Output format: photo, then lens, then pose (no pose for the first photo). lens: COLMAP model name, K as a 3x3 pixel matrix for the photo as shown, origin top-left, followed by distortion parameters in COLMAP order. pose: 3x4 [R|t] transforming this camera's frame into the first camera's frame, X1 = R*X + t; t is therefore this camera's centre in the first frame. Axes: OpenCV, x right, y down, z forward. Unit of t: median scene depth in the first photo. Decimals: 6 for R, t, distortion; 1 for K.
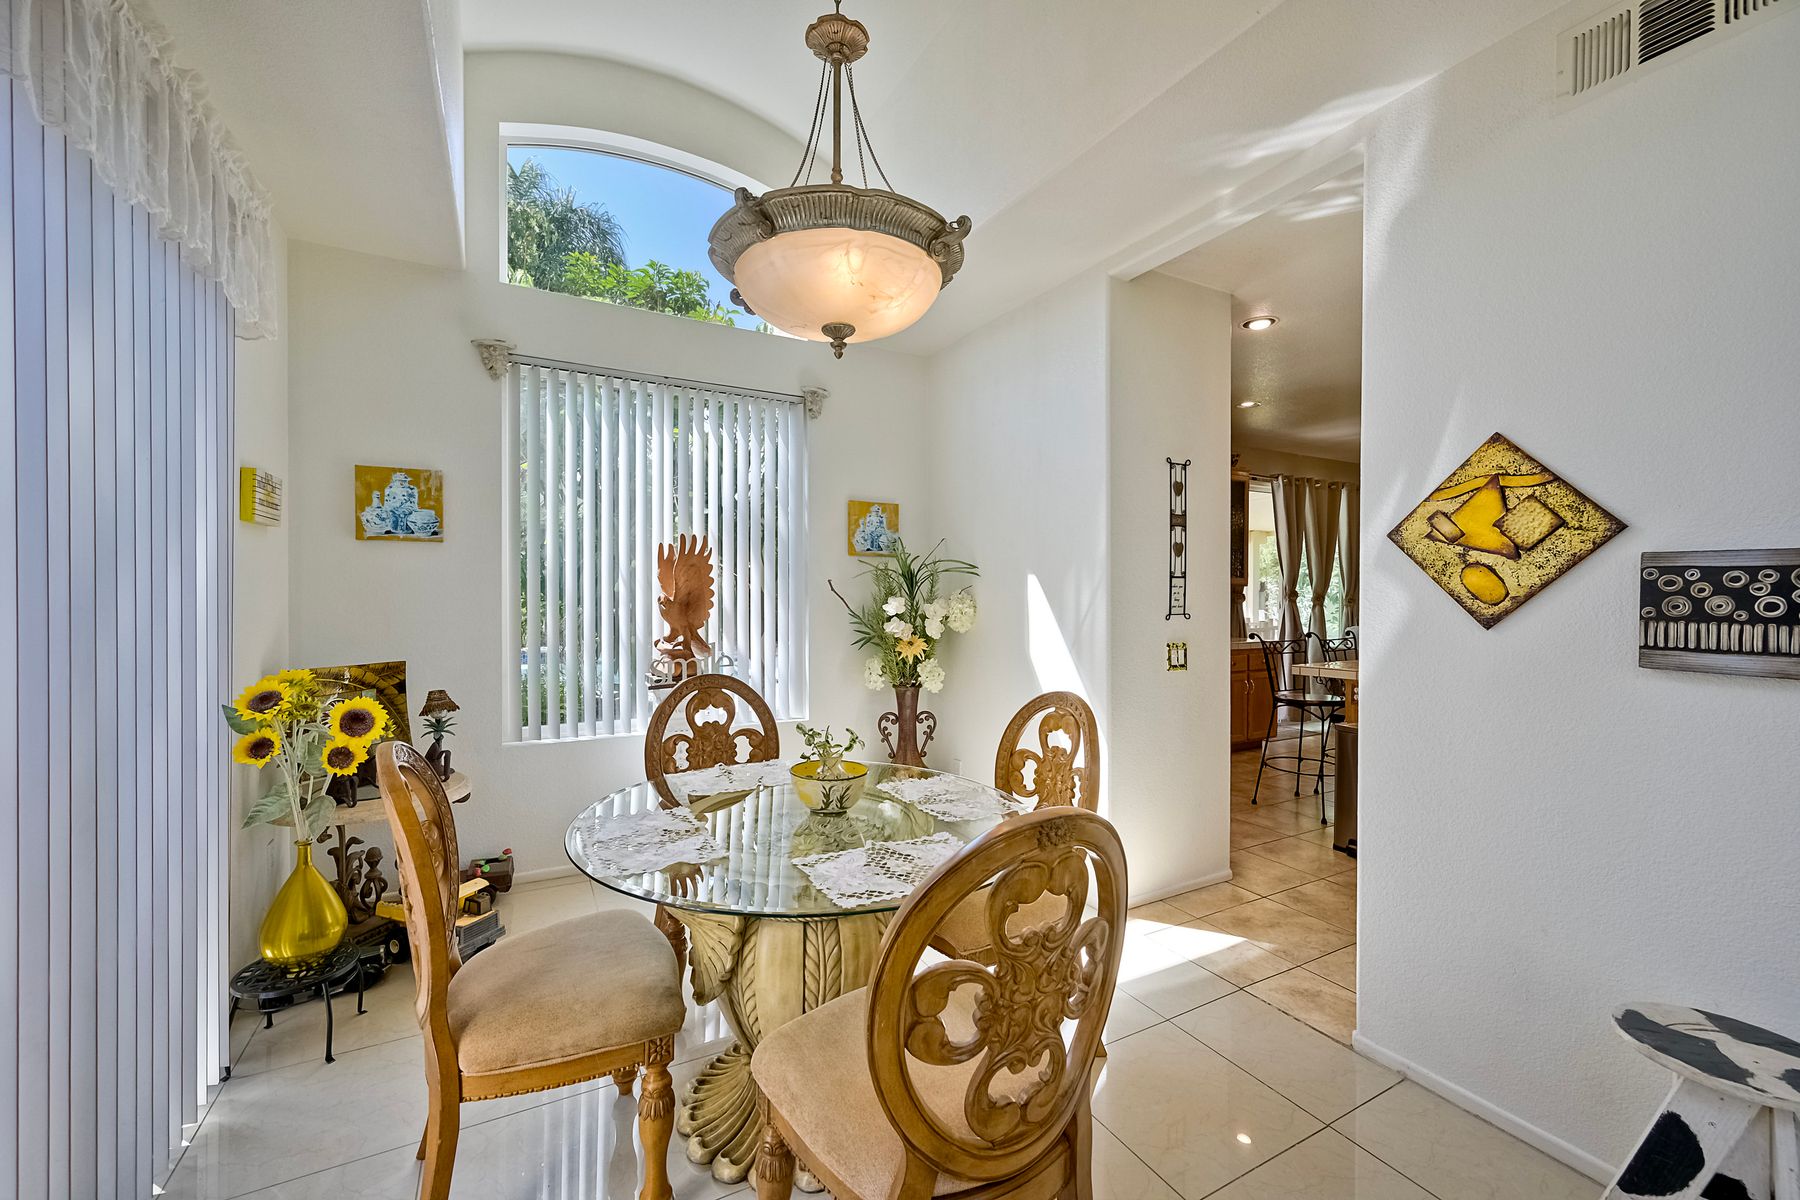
lens RADIAL K [[709.9, 0, 893.5], [0, 709.9, 596.9], [0, 0, 1]] dist [-0.000202, -0.000406]
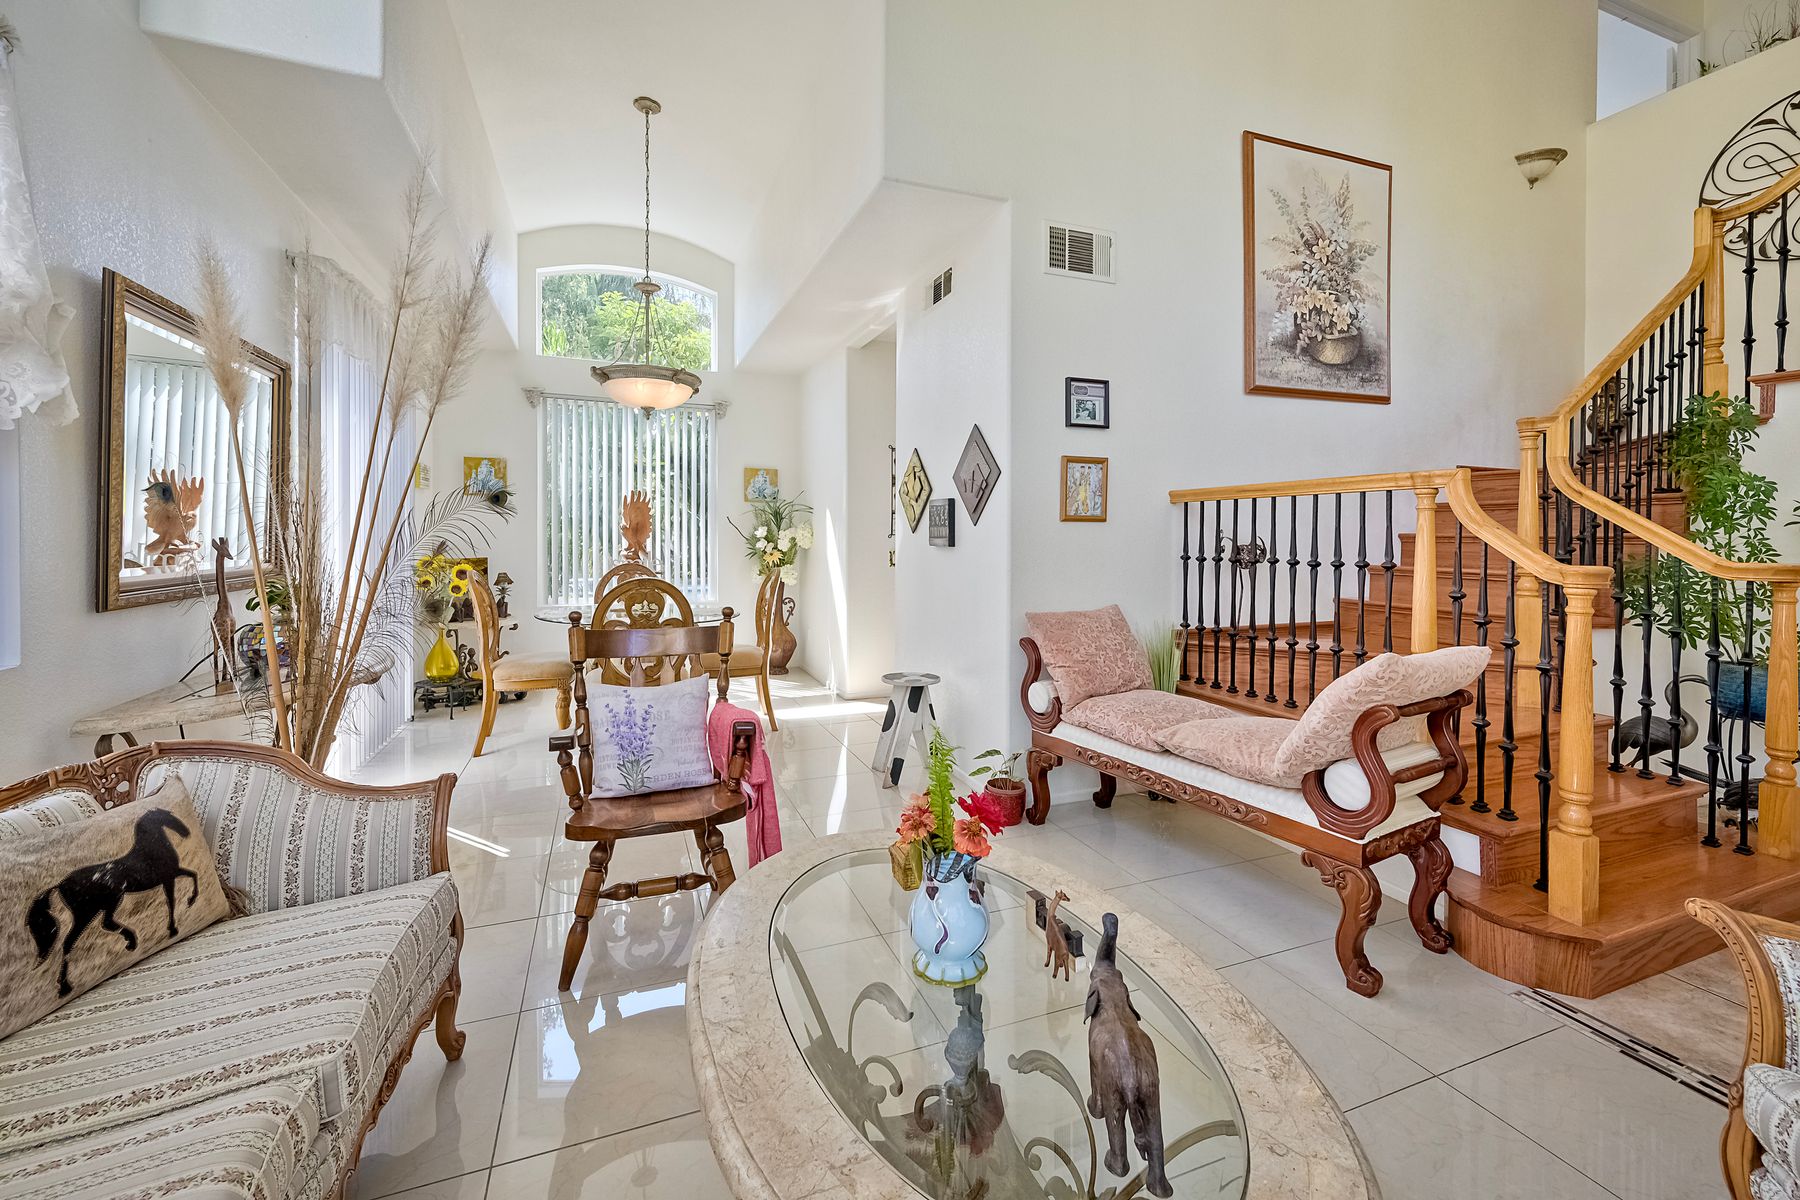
lens RADIAL K [[709.9, 0, 885.6], [0, 709.9, 543.1], [0, 0, 1]] dist [-0.000202, -0.000406]
pose [[0.992654, 0.003326, -0.120945, 0.552539], [-0.002865, 0.999988, 0.003985, 0.035842], [0.120957, -0.003610, 0.992651, -0.700155]]
